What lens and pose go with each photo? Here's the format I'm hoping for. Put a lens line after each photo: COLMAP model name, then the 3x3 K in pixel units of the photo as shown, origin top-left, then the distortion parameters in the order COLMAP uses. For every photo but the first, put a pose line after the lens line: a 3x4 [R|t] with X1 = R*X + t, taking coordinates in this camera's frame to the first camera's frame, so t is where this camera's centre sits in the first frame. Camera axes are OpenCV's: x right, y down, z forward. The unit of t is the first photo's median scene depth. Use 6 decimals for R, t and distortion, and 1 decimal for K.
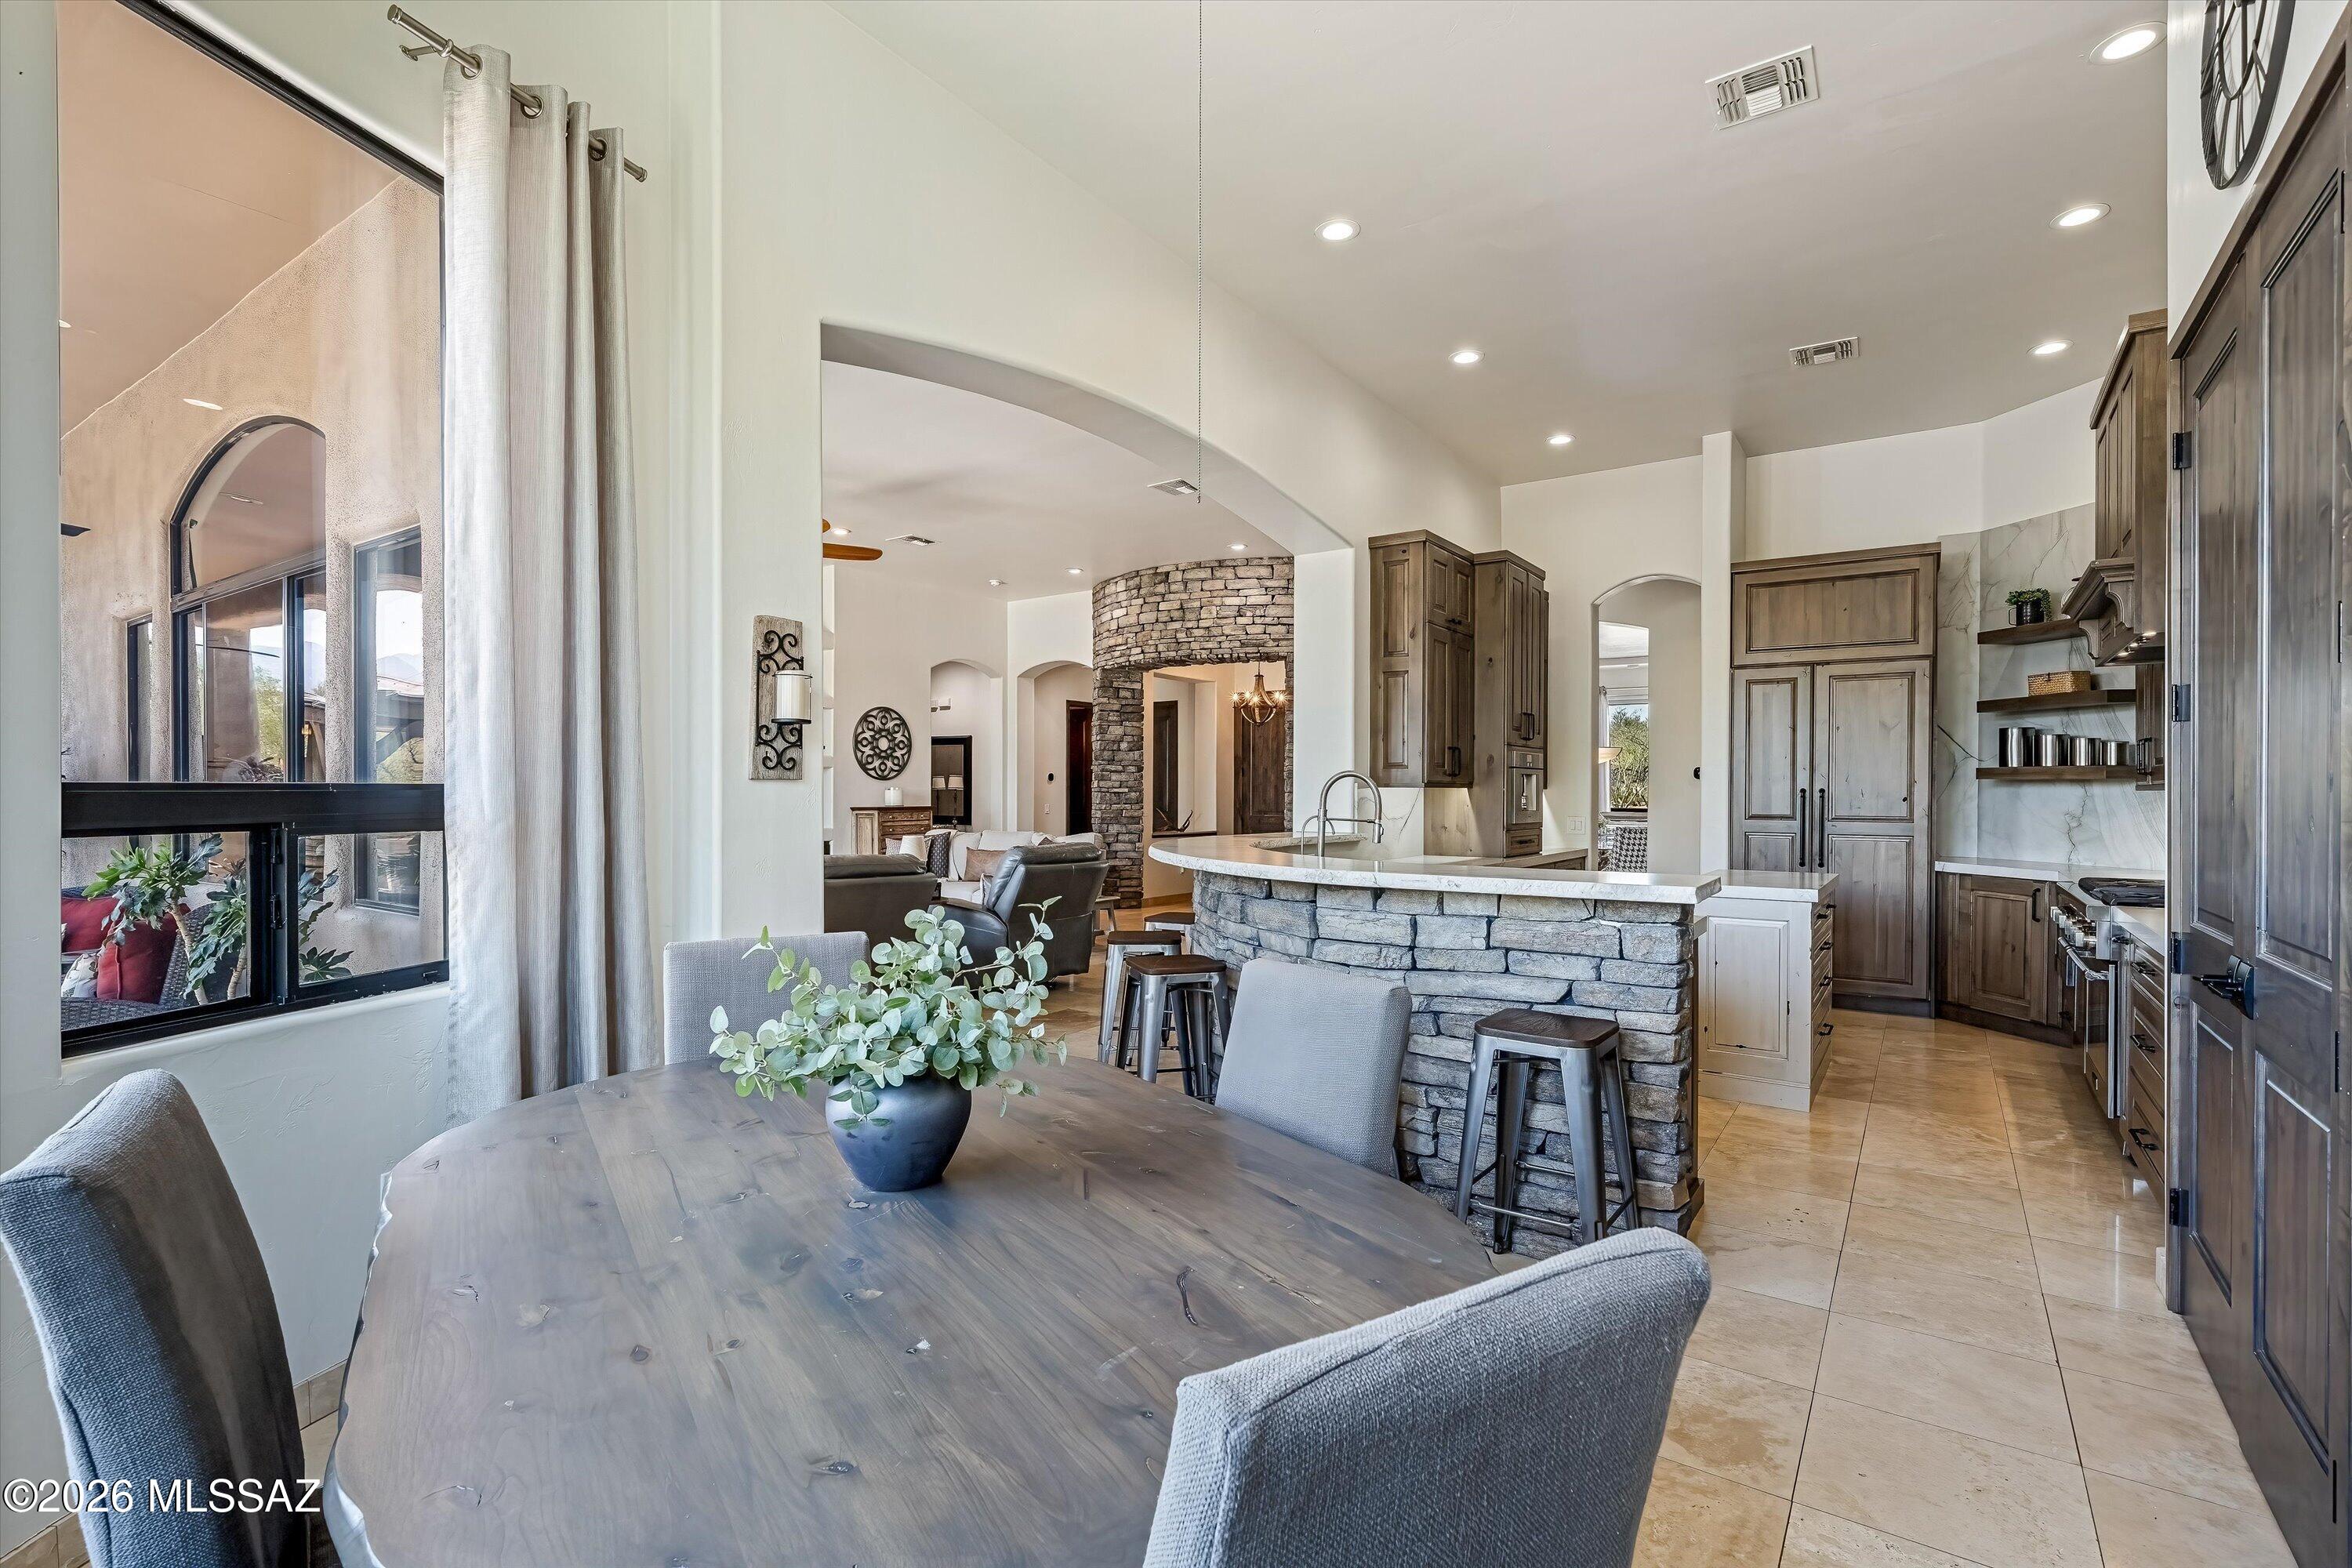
lens RADIAL K [[1108.4, 0, 1172.7], [0, 1108.4, 795.9], [0, 0, 1]] dist [0.002457, 0.000646]
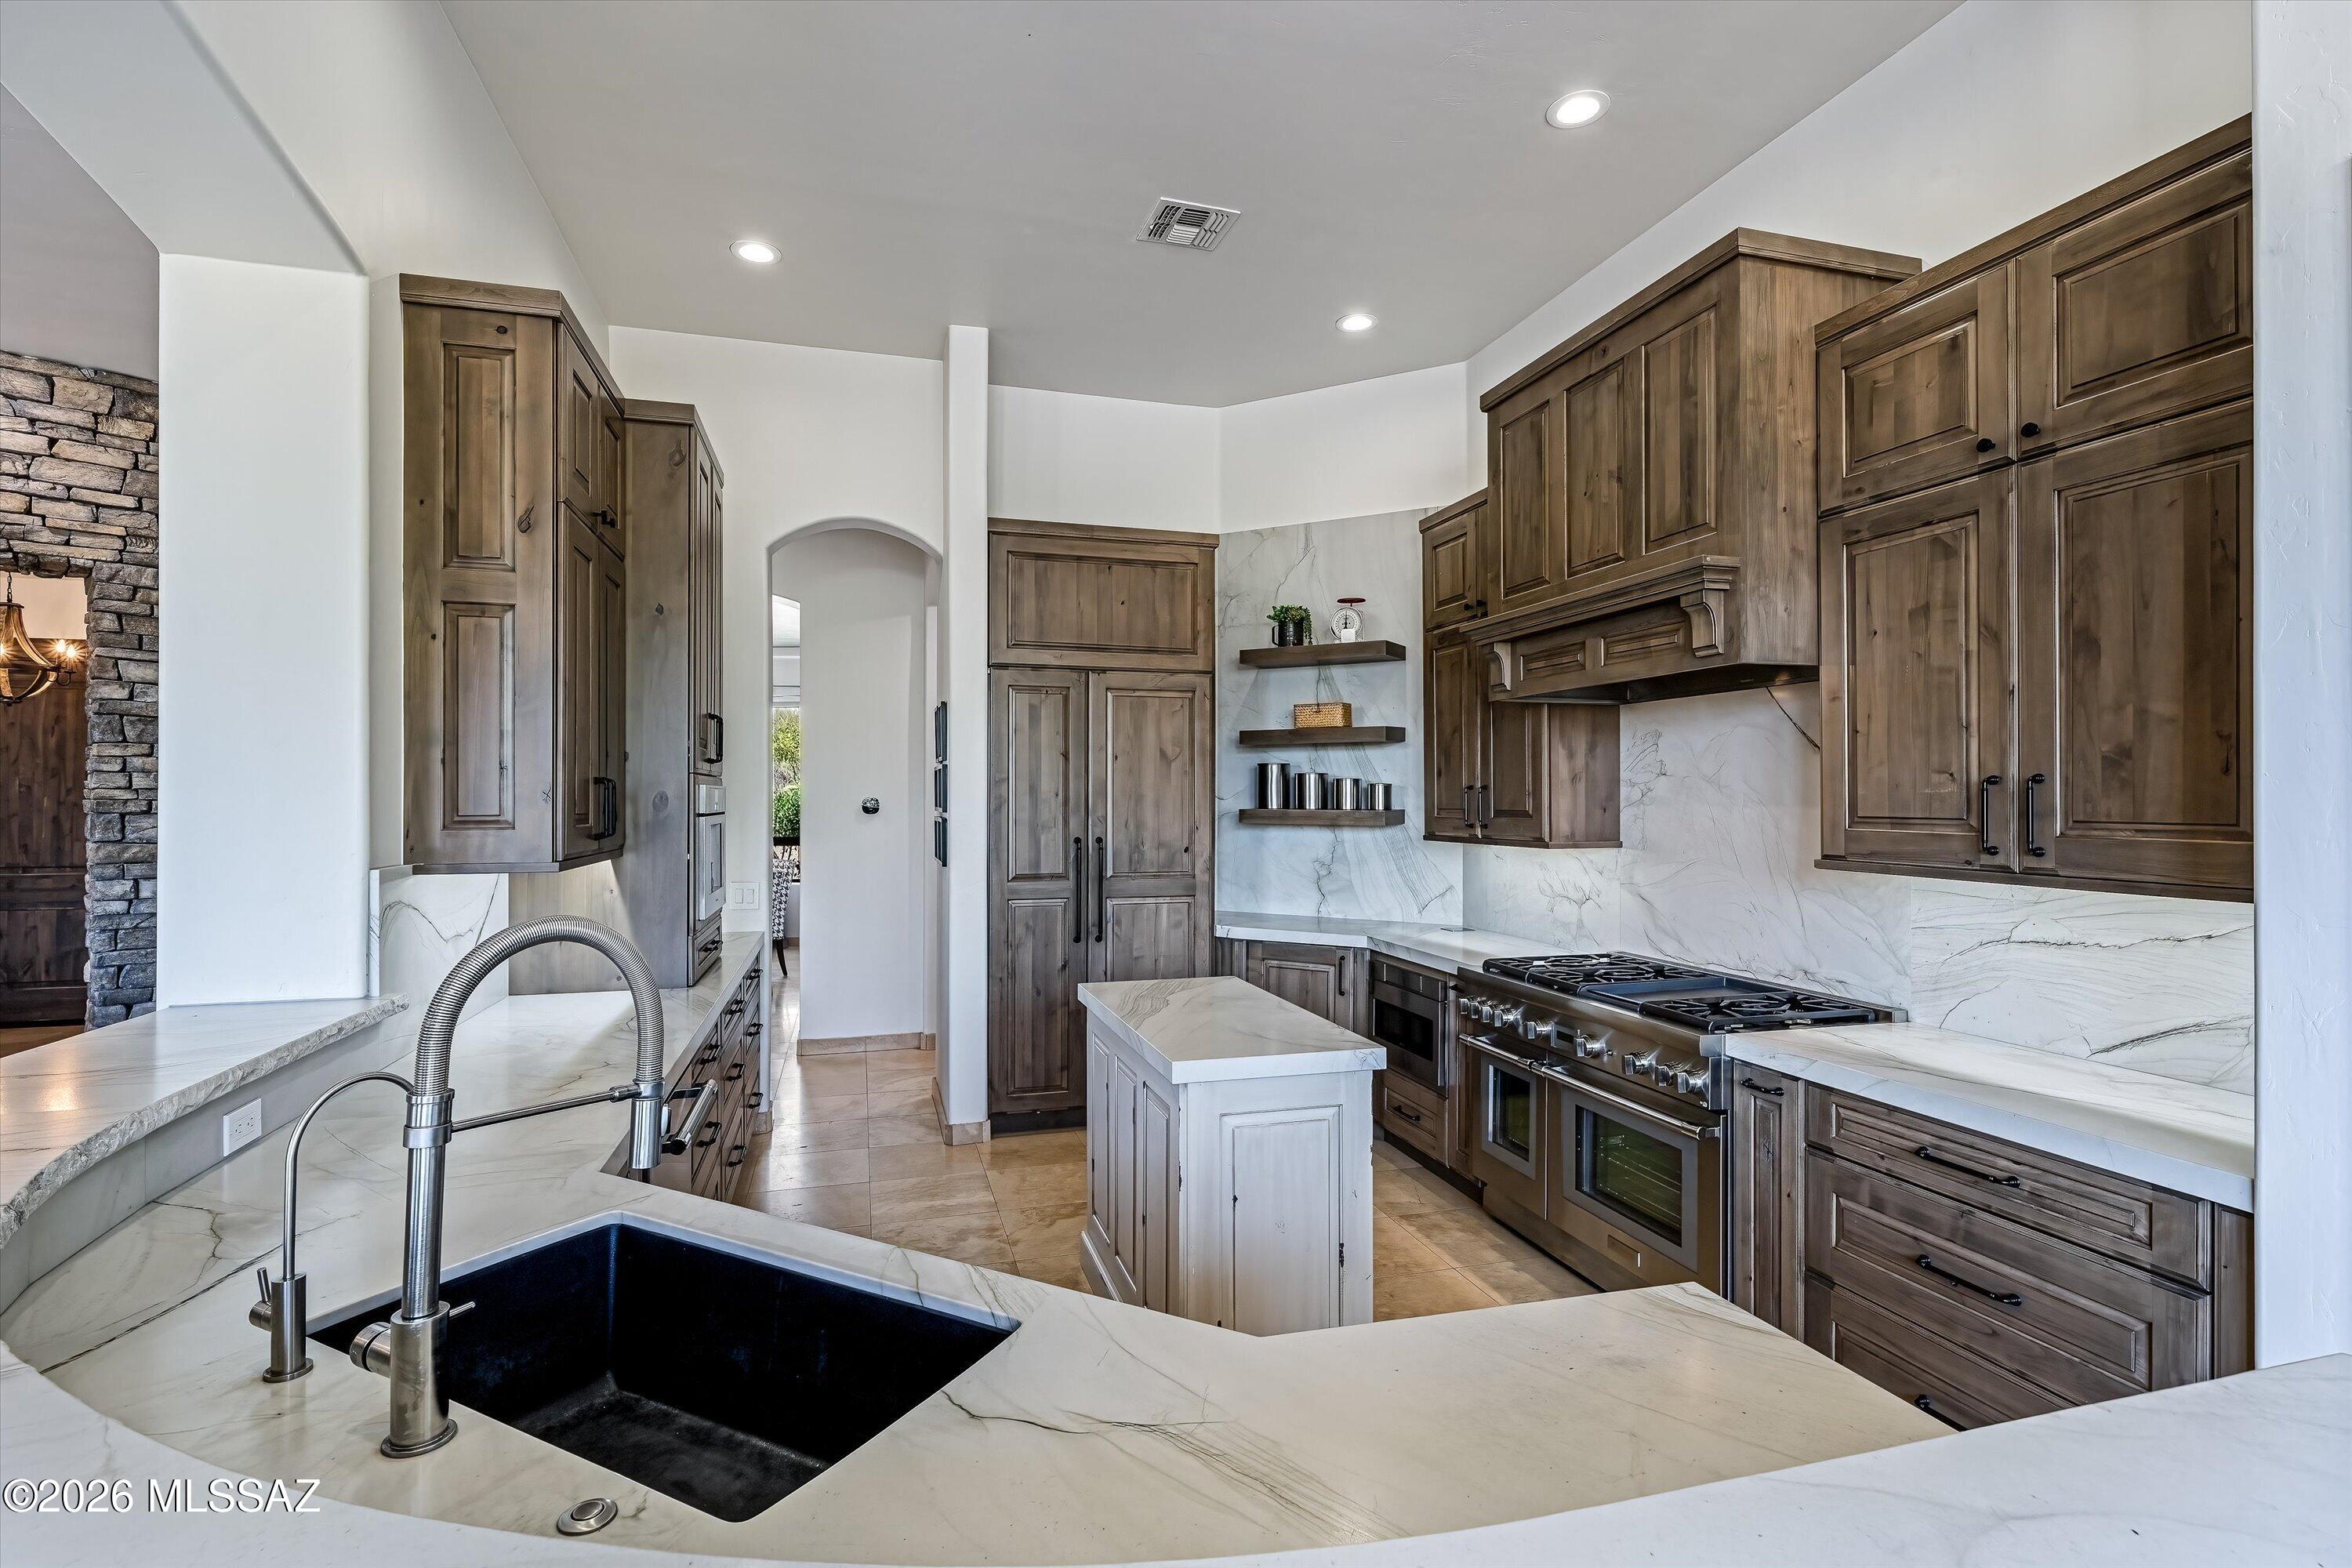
lens RADIAL K [[1108.4, 0, 1175.7], [0, 1108.4, 788.3], [0, 0, 1]] dist [0.002457, 0.000646]
pose [[0.629863, 0.003208, 0.776700, 0.035440], [0.003913, 0.999966, -0.007304, -0.034667], [-0.776696, 0.007640, 0.629829, 0.496644]]
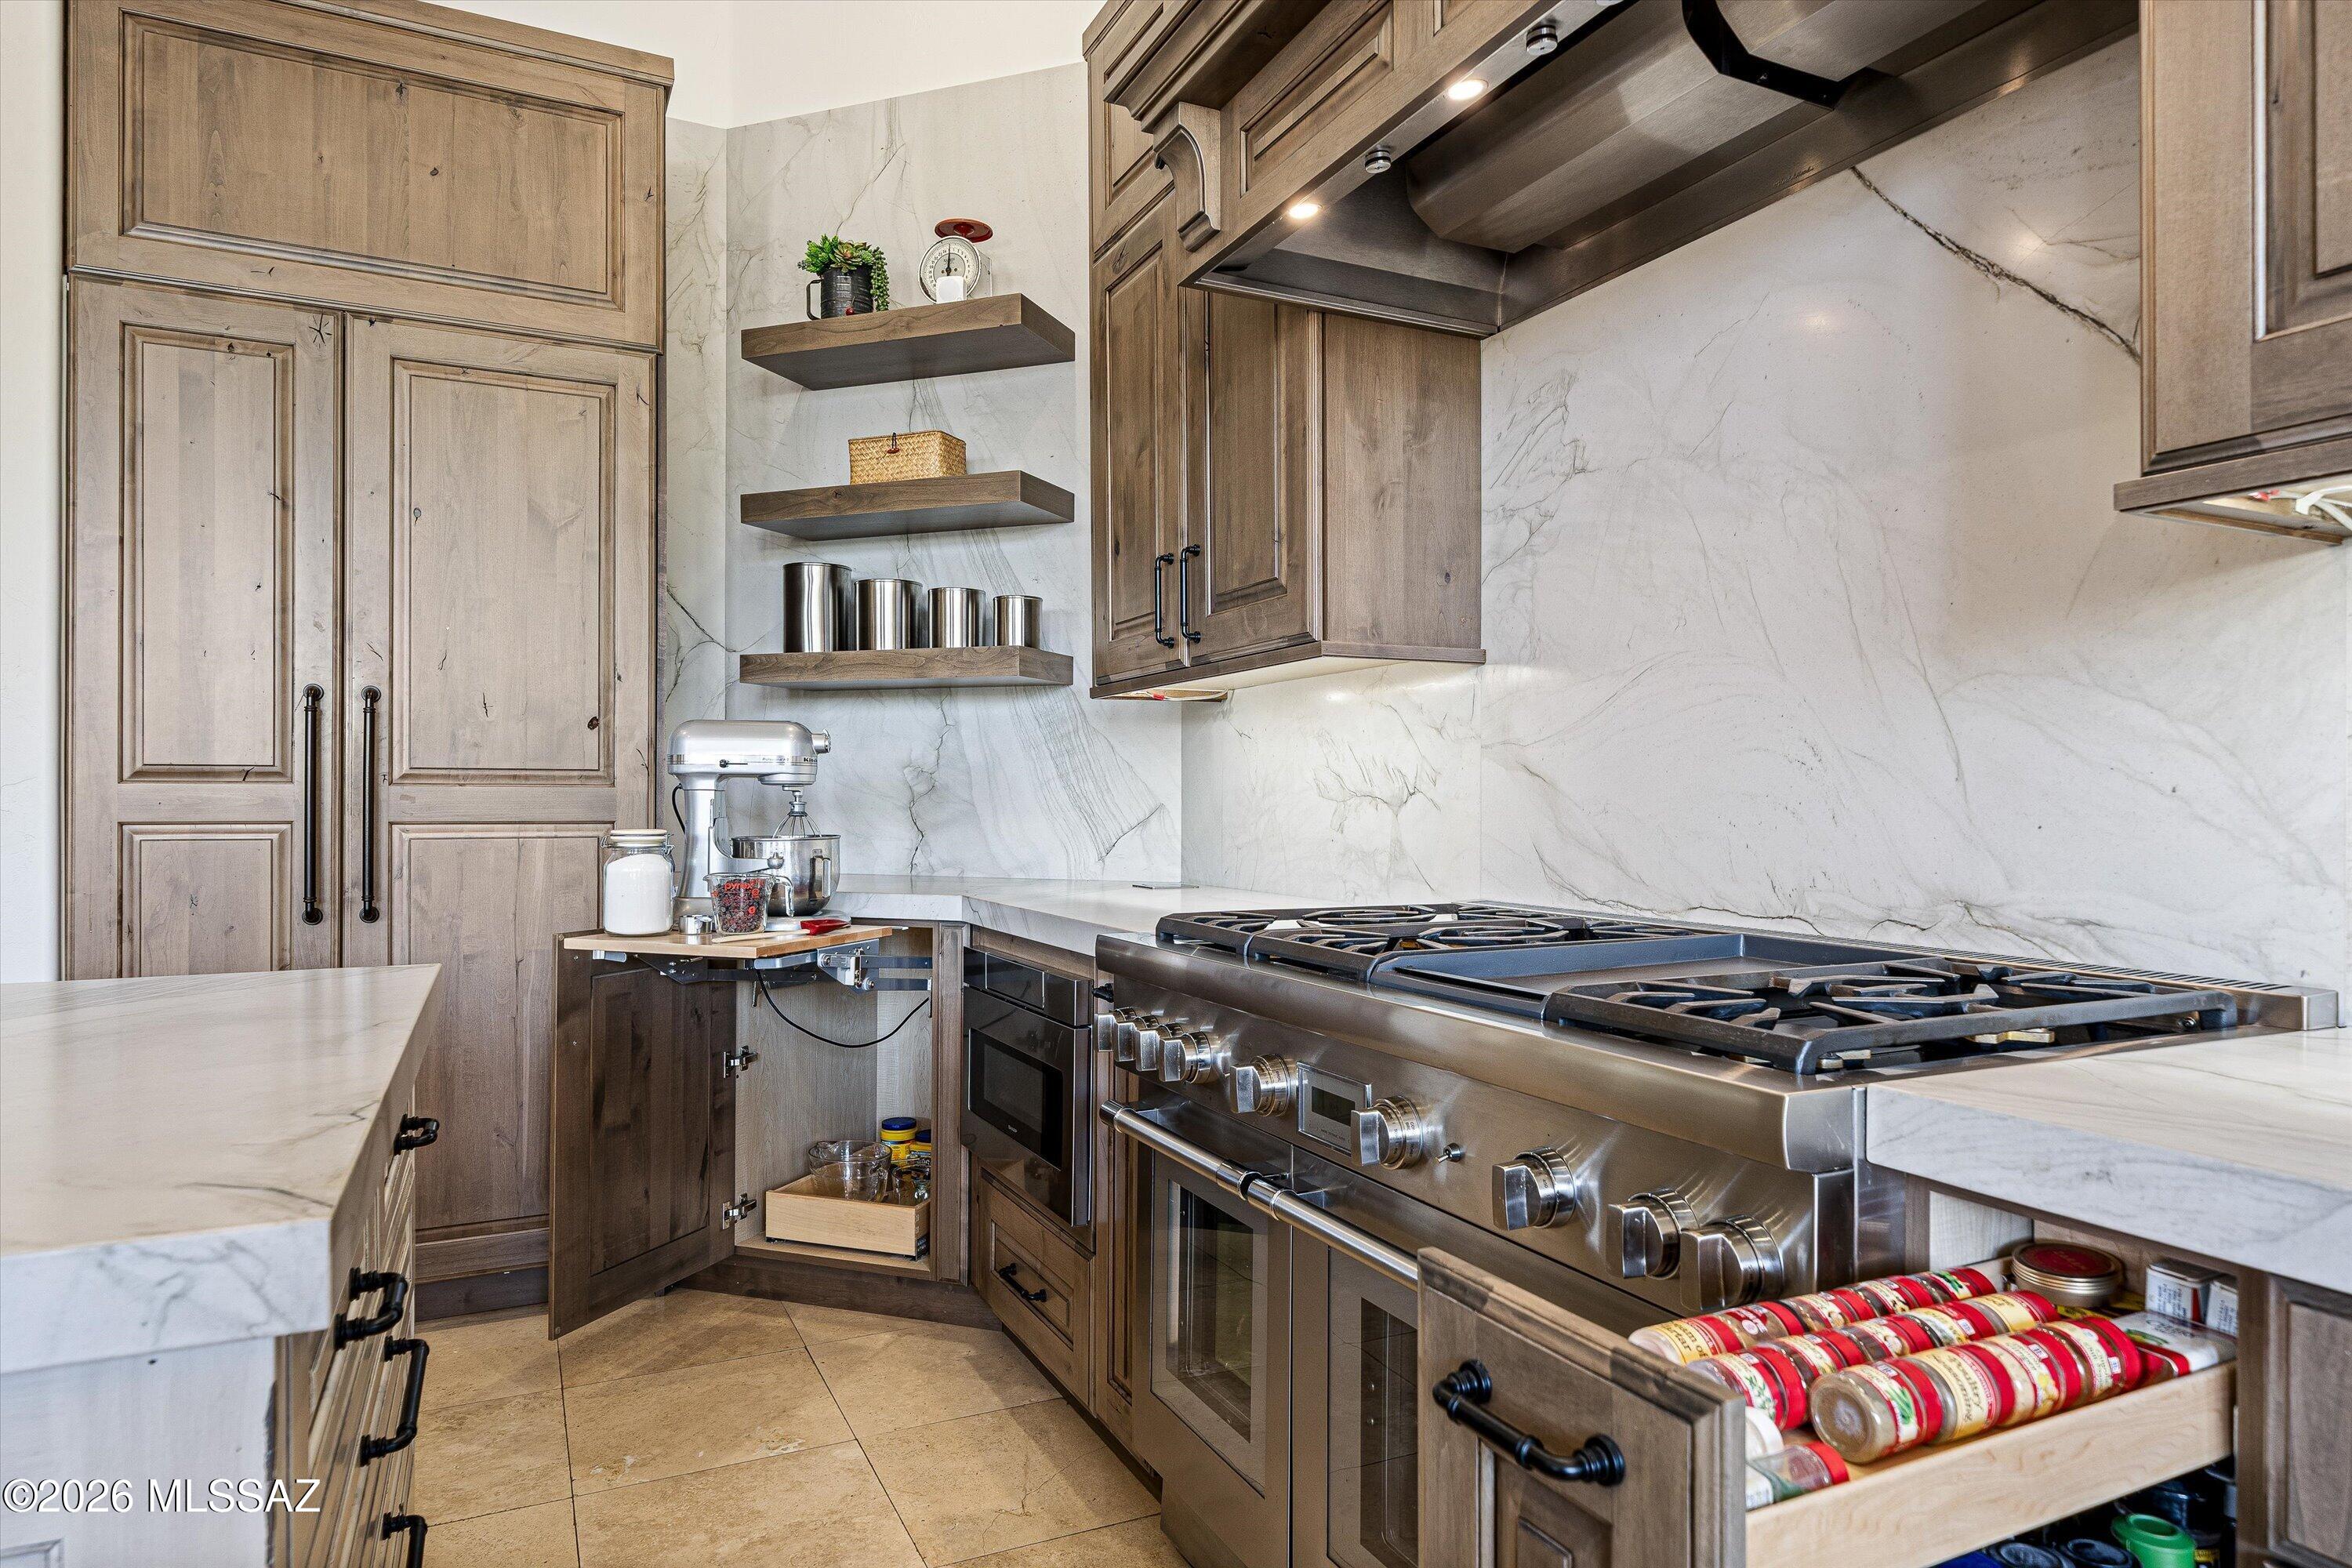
lens RADIAL K [[1380.7, 0, 1163.9], [0, 1380.7, 800.4], [0, 0, 1]] dist [0.003055, -0.000999]
pose [[0.498377, -0.001984, 0.866958, 0.349329], [0.004816, 0.999988, -0.000480, 0.029723], [-0.866947, 0.004415, 0.498381, 0.595825]]
